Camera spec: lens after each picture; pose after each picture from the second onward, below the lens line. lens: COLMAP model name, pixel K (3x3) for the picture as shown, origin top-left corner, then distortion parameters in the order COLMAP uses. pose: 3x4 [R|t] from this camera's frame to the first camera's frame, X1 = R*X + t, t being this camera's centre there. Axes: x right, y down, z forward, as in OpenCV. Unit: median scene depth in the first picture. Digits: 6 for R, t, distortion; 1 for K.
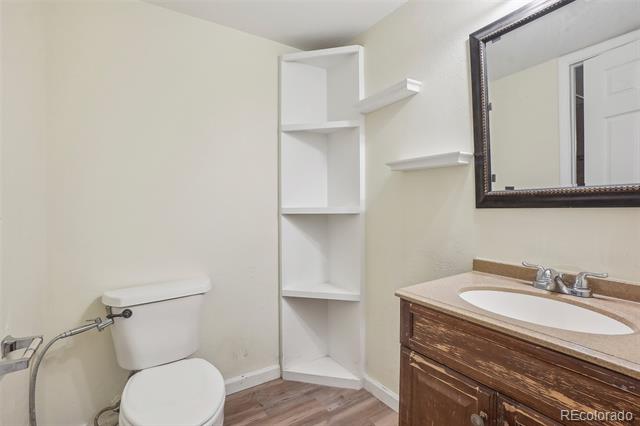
lens RADIAL K [[308.9, 0, 319.9], [0, 308.9, 208.0], [0, 0, 1]] dist [-0.001628, 0.000287]
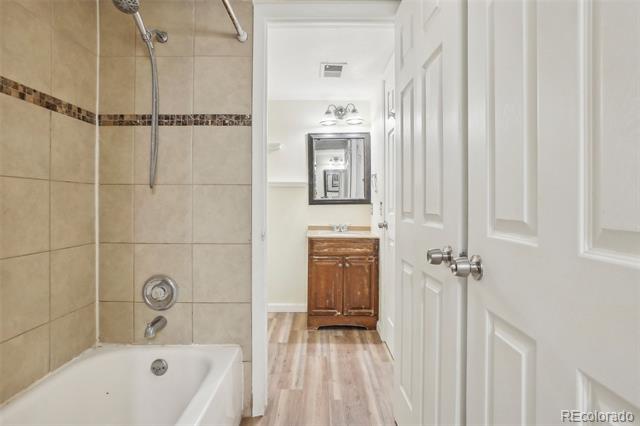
lens RADIAL K [[342.6, 0, 320.0], [0, 342.6, 213.0], [0, 0, 1]] dist [-0.005802, -0.000657]
pose [[0.551261, -0.007334, 0.834301, -1.690100], [-0.001570, 0.999950, 0.009828, 0.037087], [-0.834332, -0.006727, 0.551222, -0.560389]]
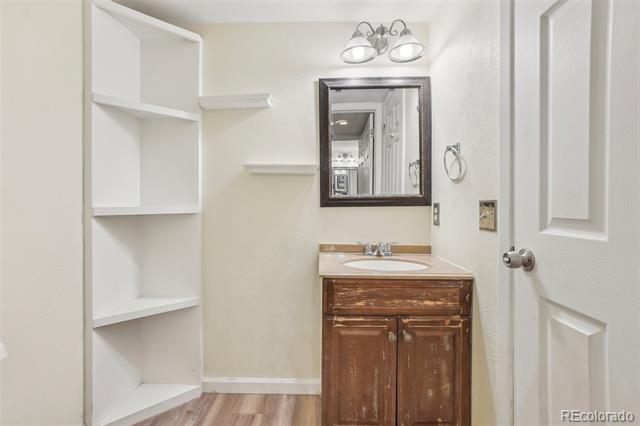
lens RADIAL K [[287.1, 0, 320.0], [0, 287.1, 213.0], [0, 0, 1]] dist [-0.027568, 0.000223]
pose [[0.557663, -0.010407, 0.830002, -0.555544], [0.001707, 0.999934, 0.011391, 0.010956], [-0.830066, -0.004935, 0.557643, 0.286540]]
